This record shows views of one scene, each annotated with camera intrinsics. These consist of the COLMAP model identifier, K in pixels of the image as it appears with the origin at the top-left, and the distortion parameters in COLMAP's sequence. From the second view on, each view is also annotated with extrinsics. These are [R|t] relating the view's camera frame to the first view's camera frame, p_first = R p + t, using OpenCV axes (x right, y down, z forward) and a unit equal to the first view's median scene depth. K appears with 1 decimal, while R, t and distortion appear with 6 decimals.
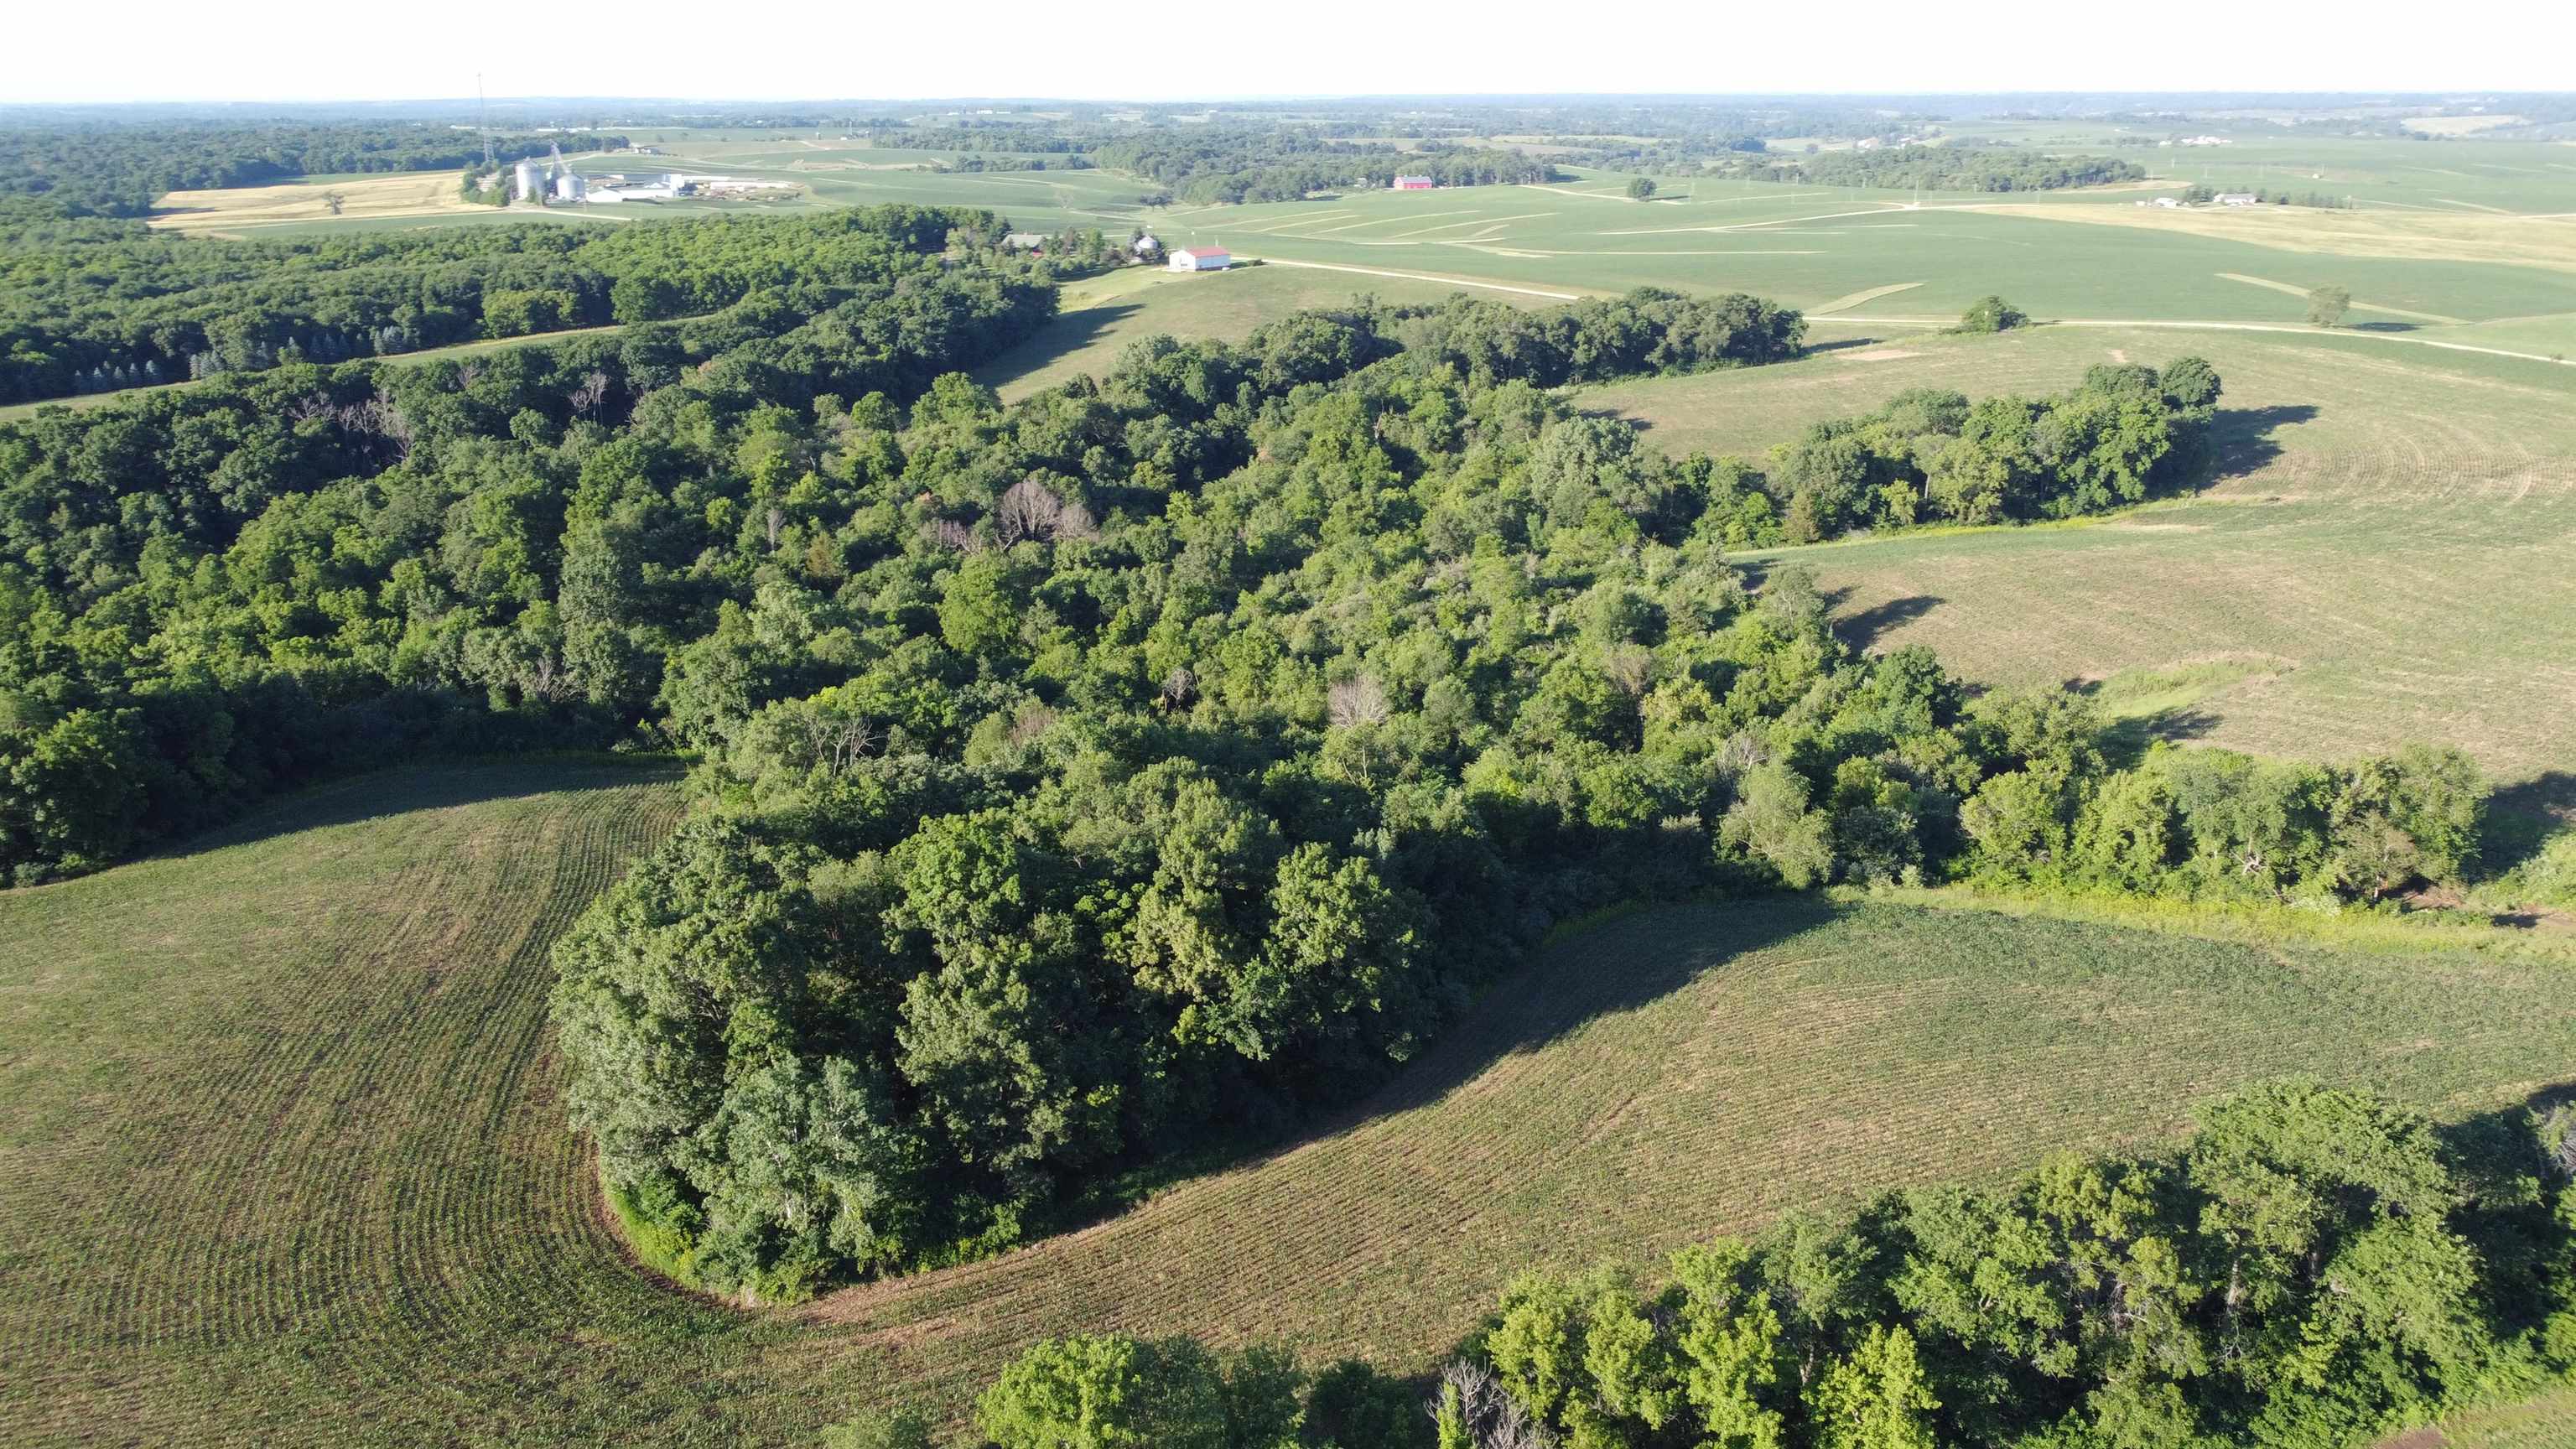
lens RADIAL K [[1945.2, 0, 1292.8], [0, 1945.2, 731.7], [0, 0, 1]] dist [-0.004142, -0.001556]
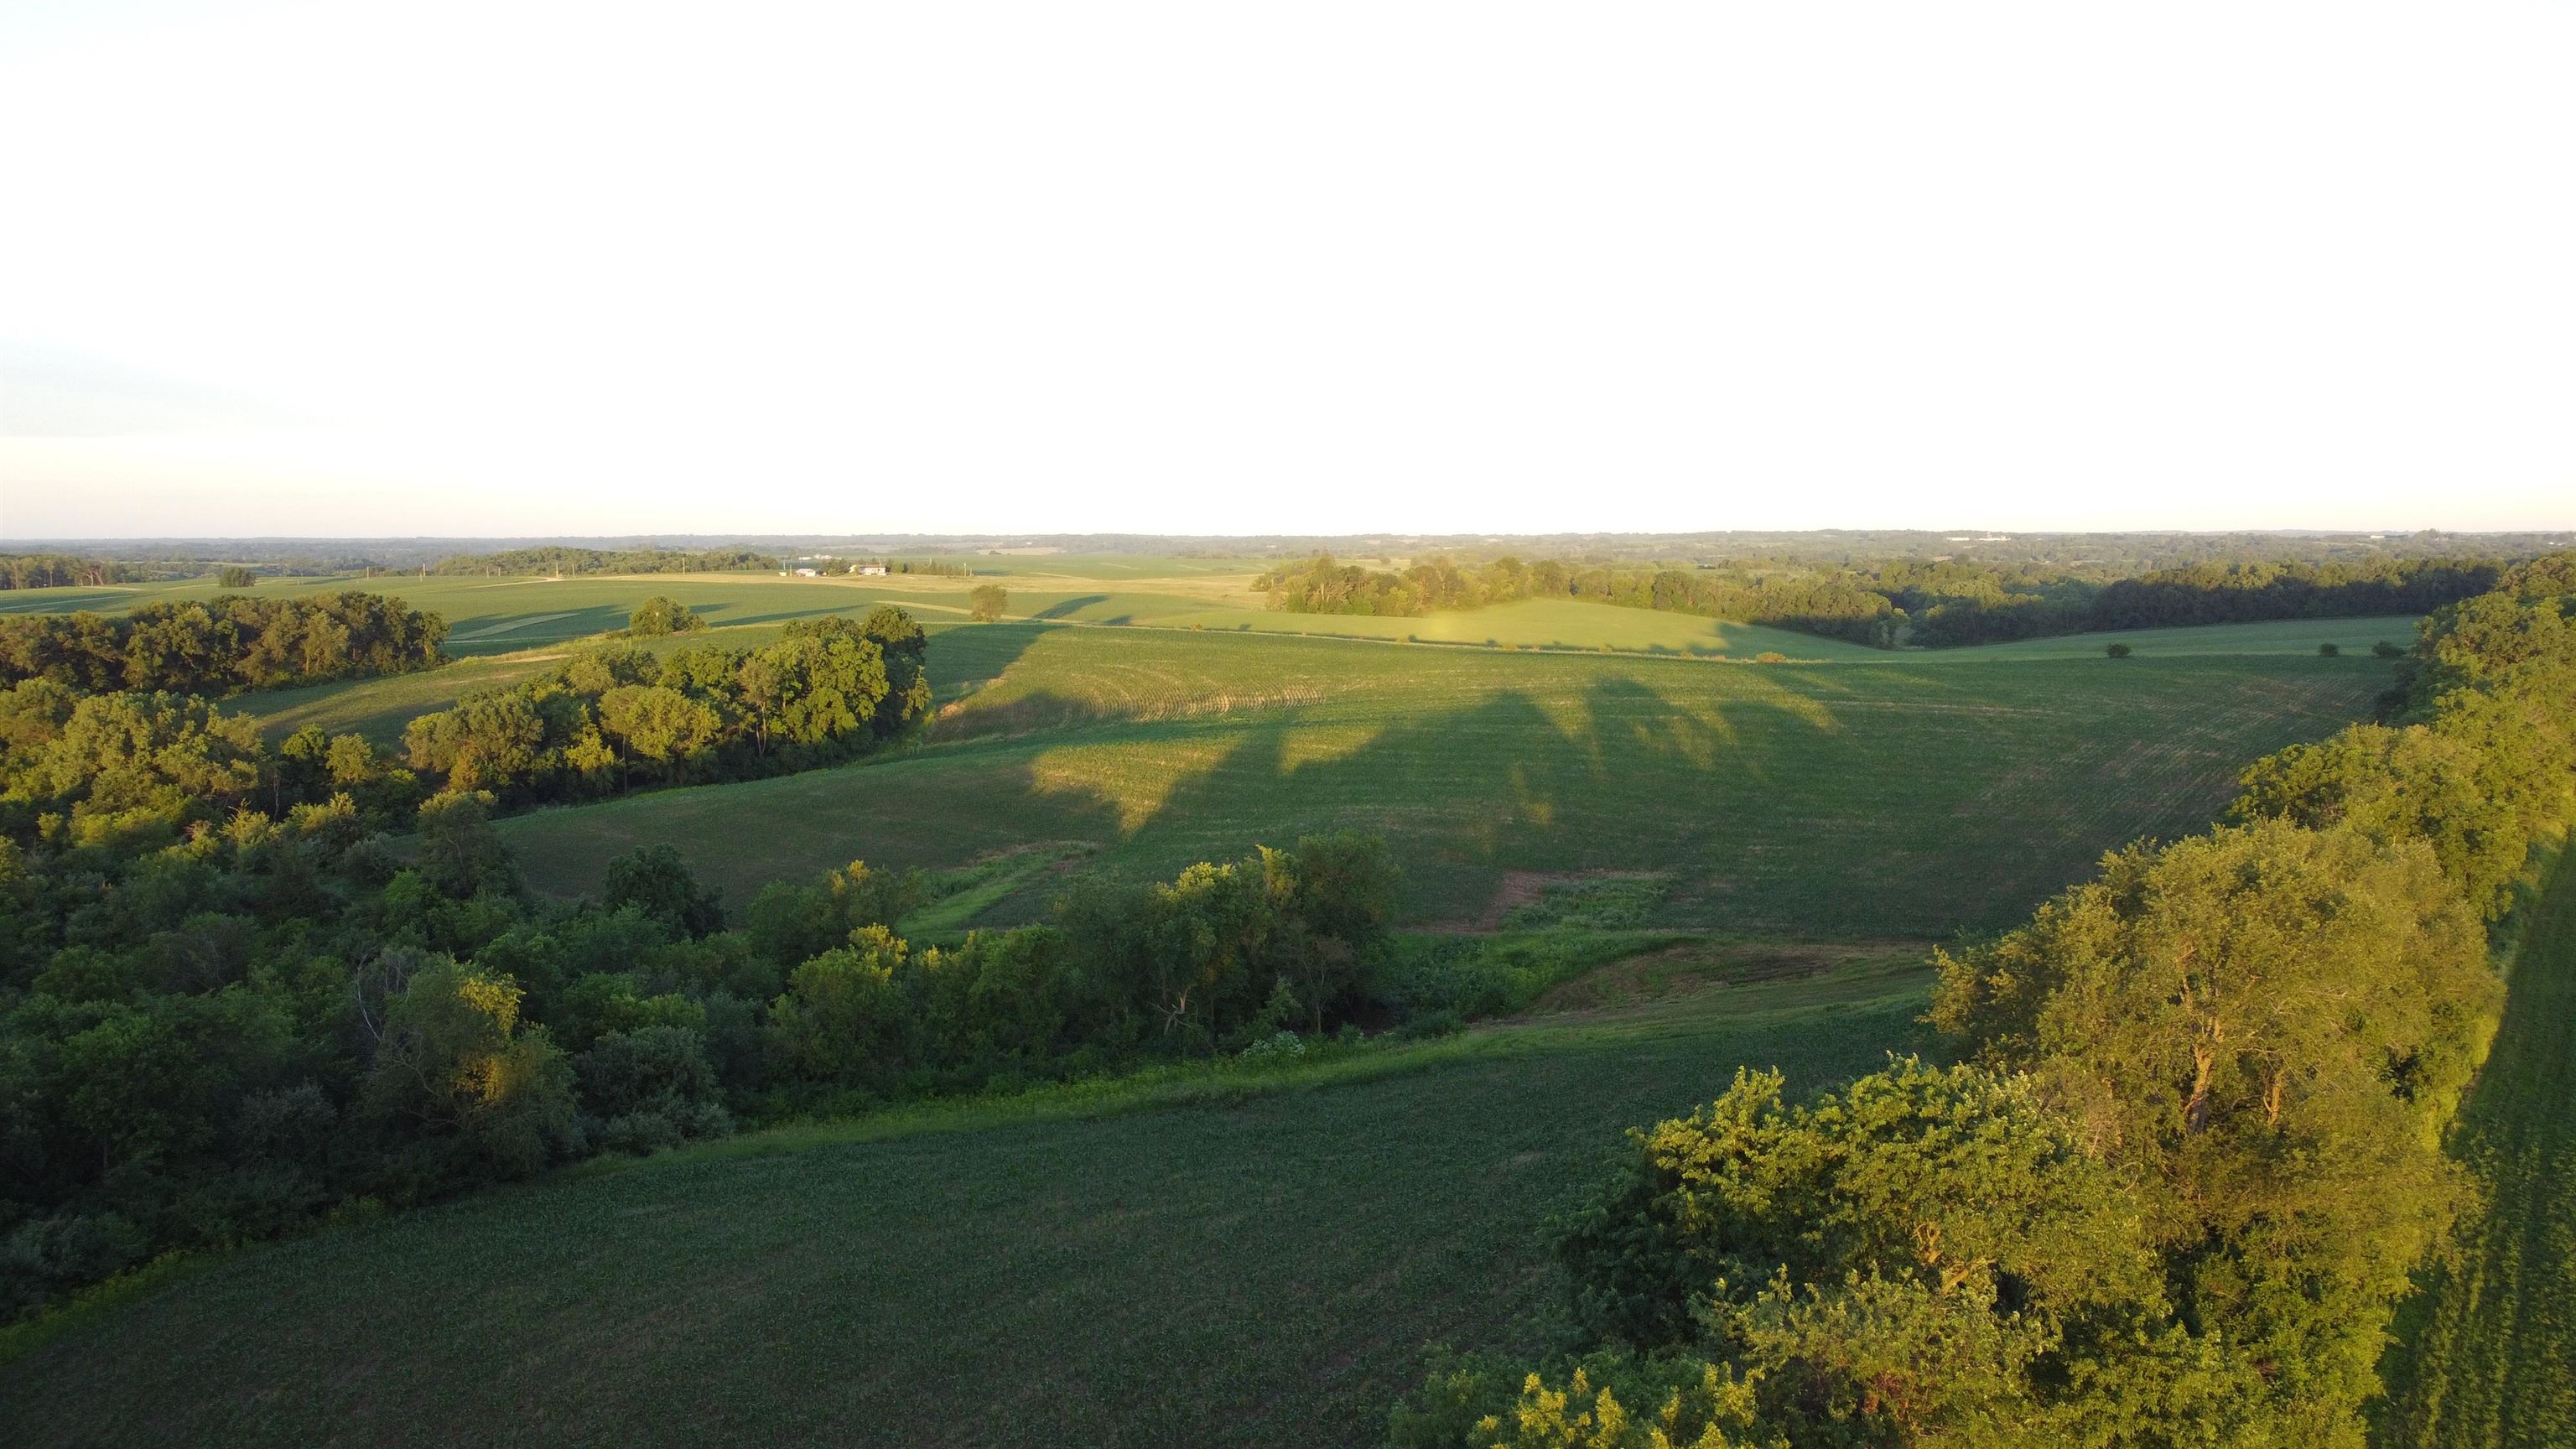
lens RADIAL K [[1945.2, 0, 1288.4], [0, 1945.2, 721.3], [0, 0, 1]] dist [-0.004142, -0.001556]
pose [[0.789852, -0.057793, 0.610569, 0.050688], [0.191842, 0.968873, -0.156465, 0.042732], [-0.582521, 0.240717, 0.776353, 0.205031]]
